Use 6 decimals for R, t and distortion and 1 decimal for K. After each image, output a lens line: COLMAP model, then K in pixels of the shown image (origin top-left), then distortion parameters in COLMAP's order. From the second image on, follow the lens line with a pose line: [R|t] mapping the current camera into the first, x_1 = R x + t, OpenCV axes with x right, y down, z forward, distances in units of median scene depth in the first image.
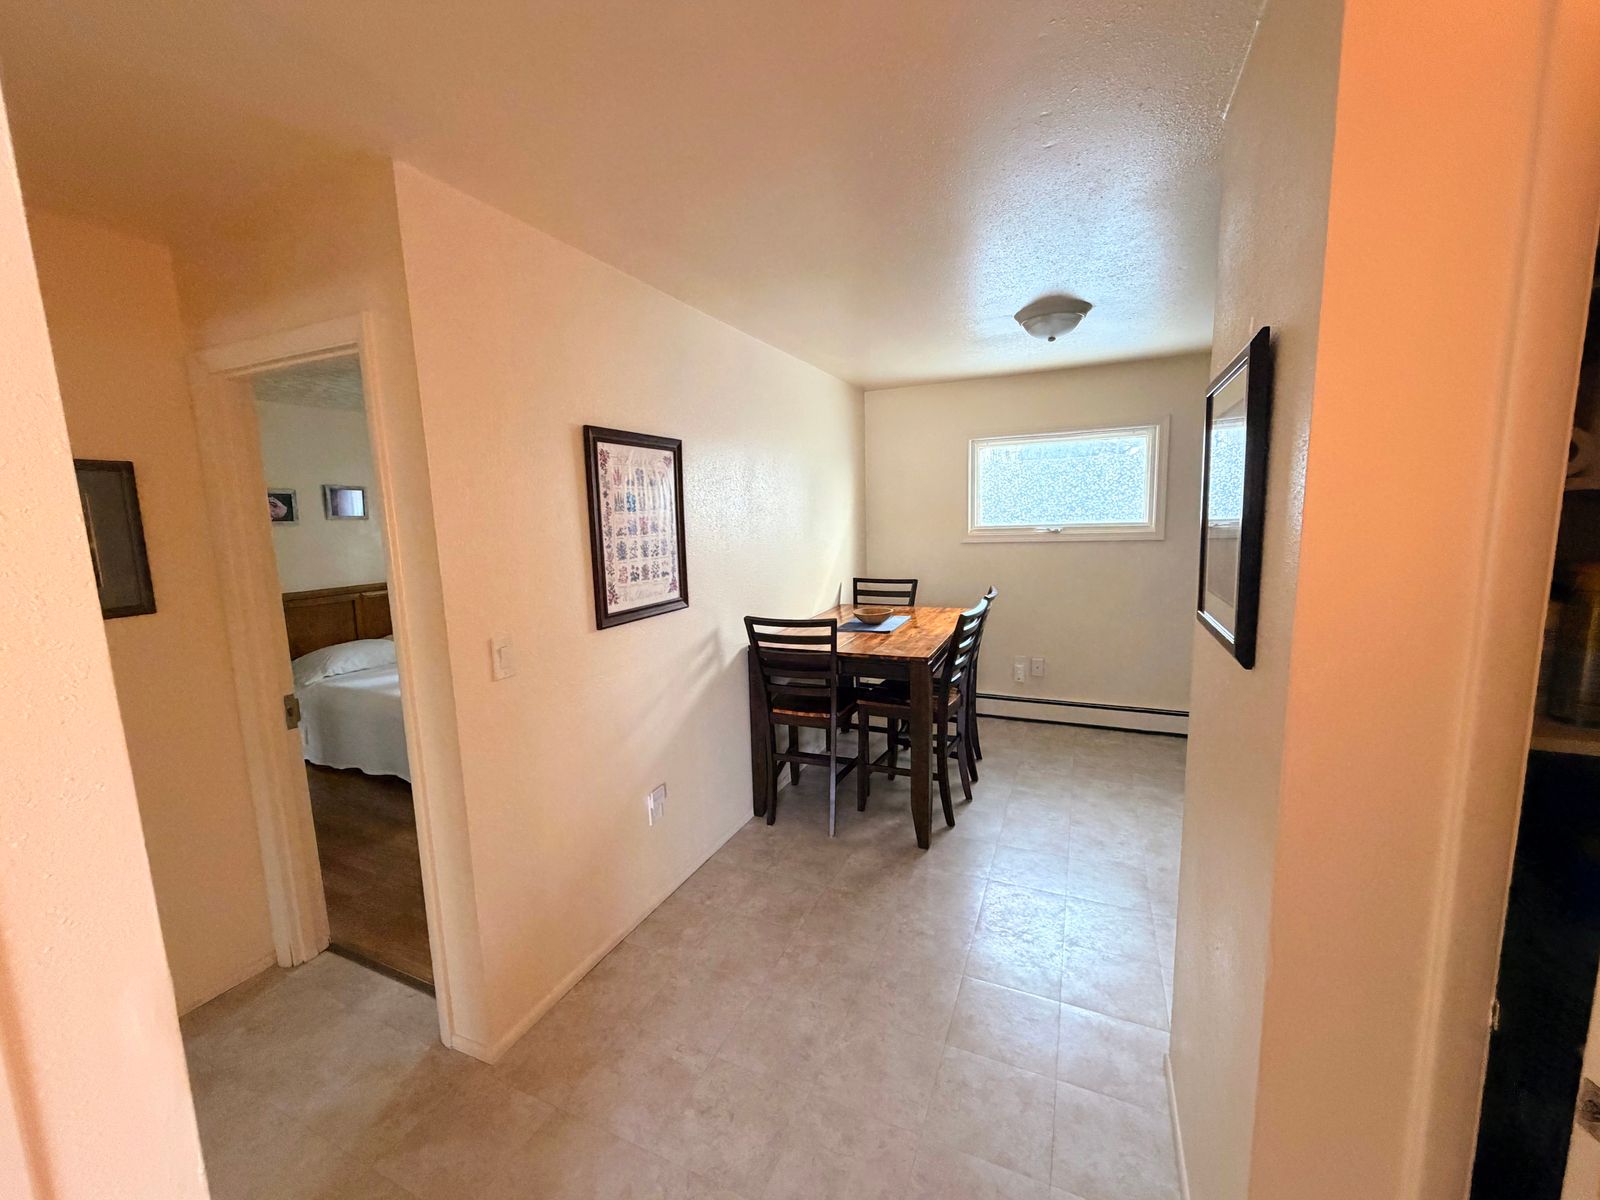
lens RADIAL K [[636.2, 0, 799.2], [0, 636.2, 600.8], [0, 0, 1]] dist [-0.001966, 0.000358]
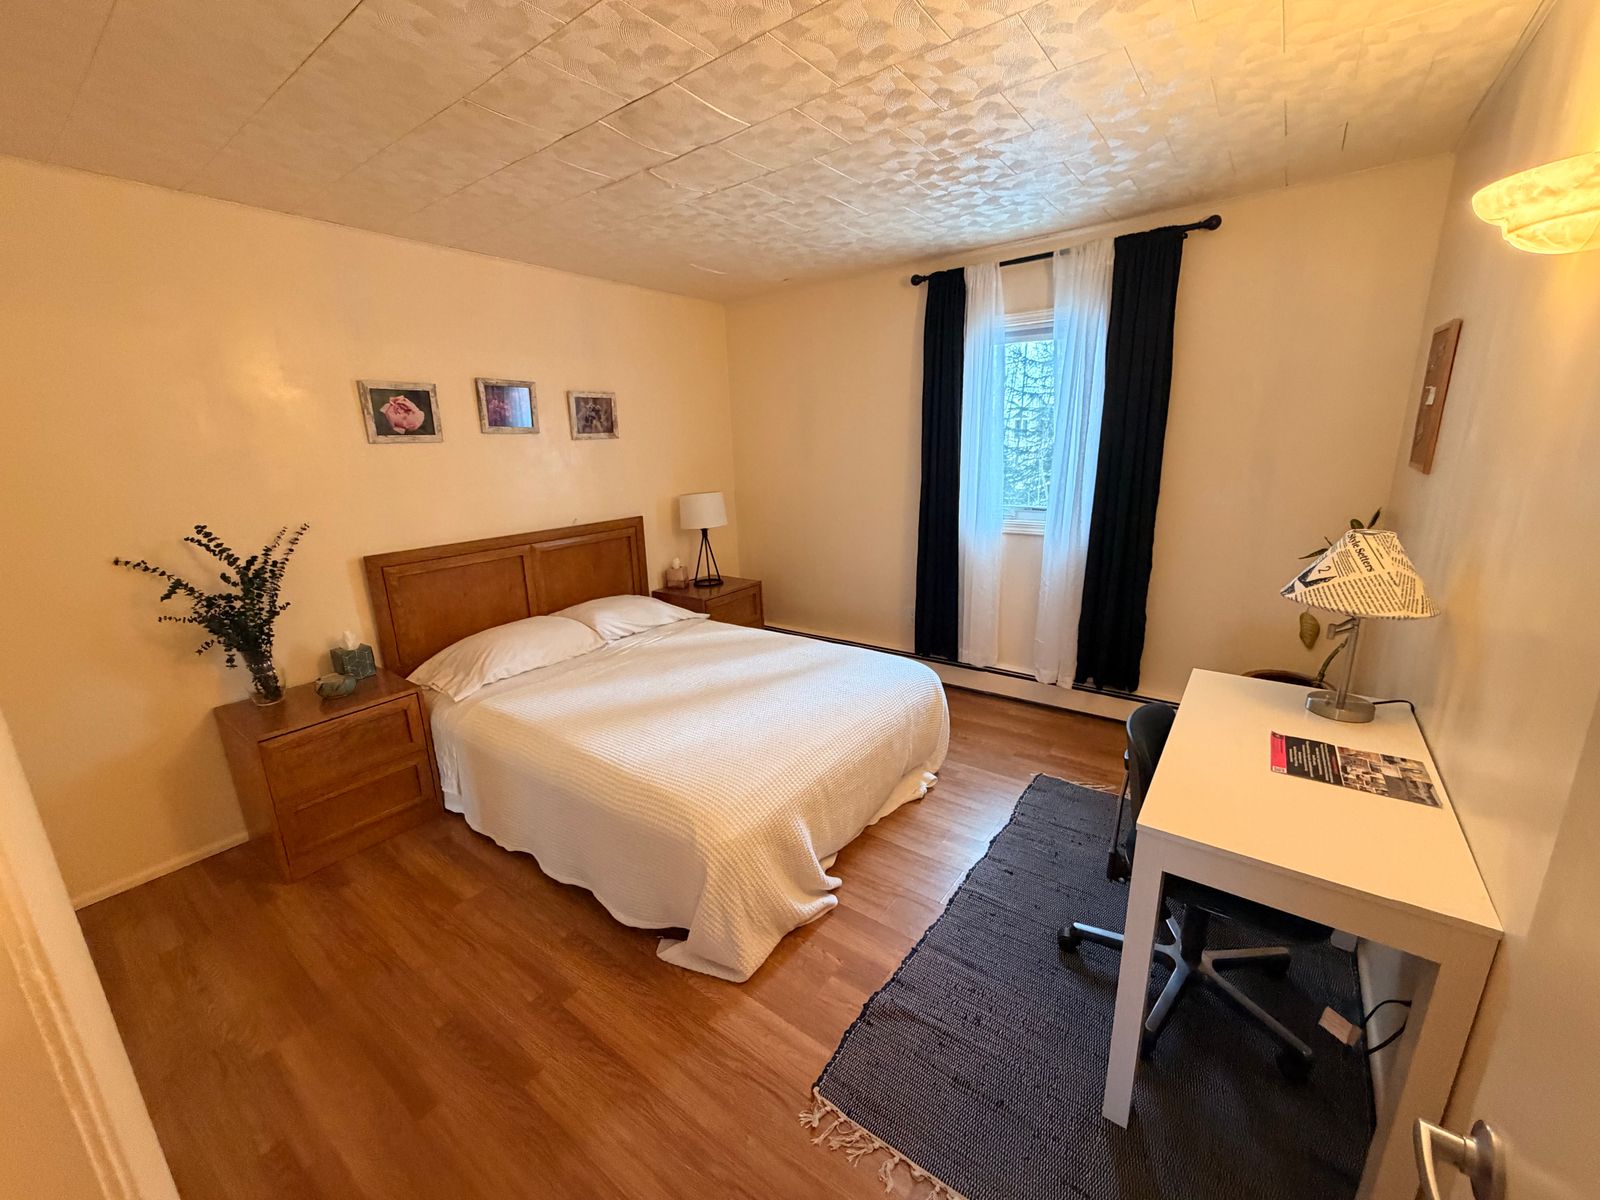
lens RADIAL K [[636.2, 0, 797.2], [0, 636.2, 600.4], [0, 0, 1]] dist [-0.001966, 0.000358]
pose [[0.974975, 0.059632, -0.214165, -0.280576], [-0.031683, 0.990791, 0.131642, -0.053707], [0.220043, -0.121562, 0.967886, 0.422225]]
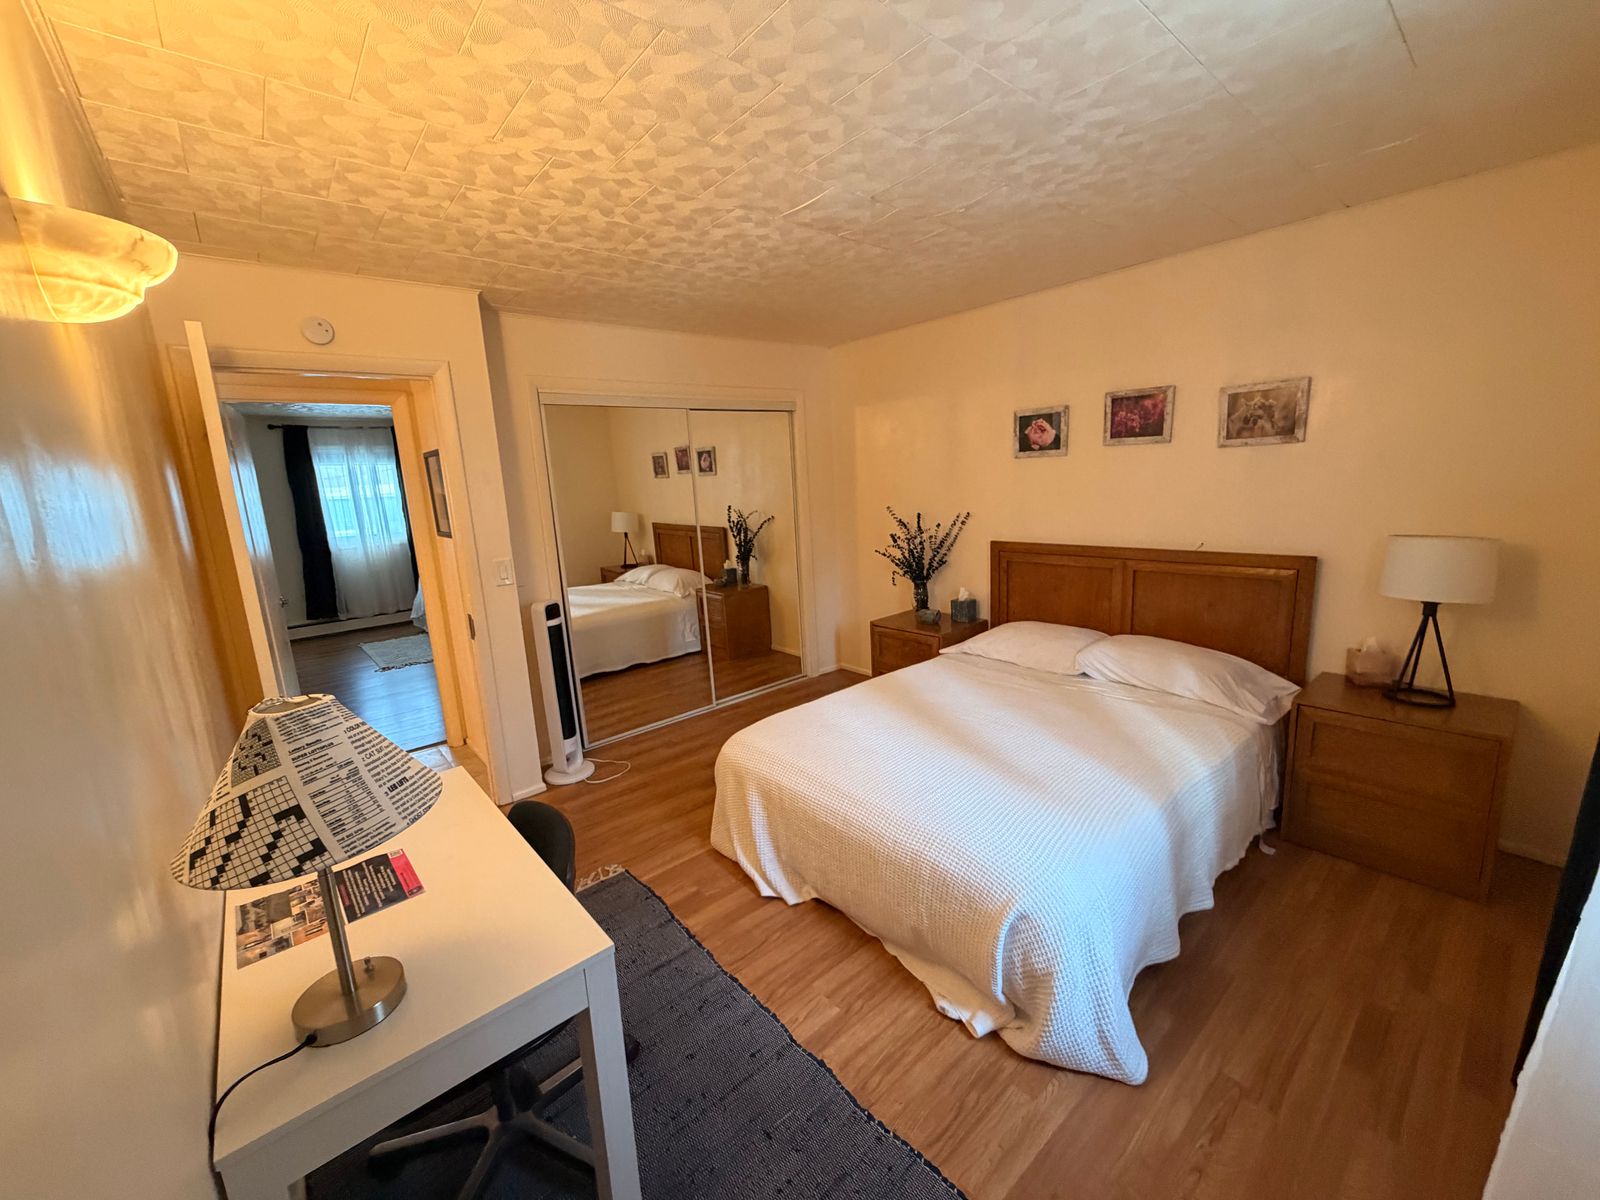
lens RADIAL K [[636.2, 0, 792.9], [0, 636.2, 597.1], [0, 0, 1]] dist [-0.001966, 0.000358]
pose [[-0.432662, 0.225653, -0.872860, 0.022282], [-0.050655, 0.960556, 0.273433, -0.140102], [0.900132, 0.162519, -0.404166, 0.999403]]
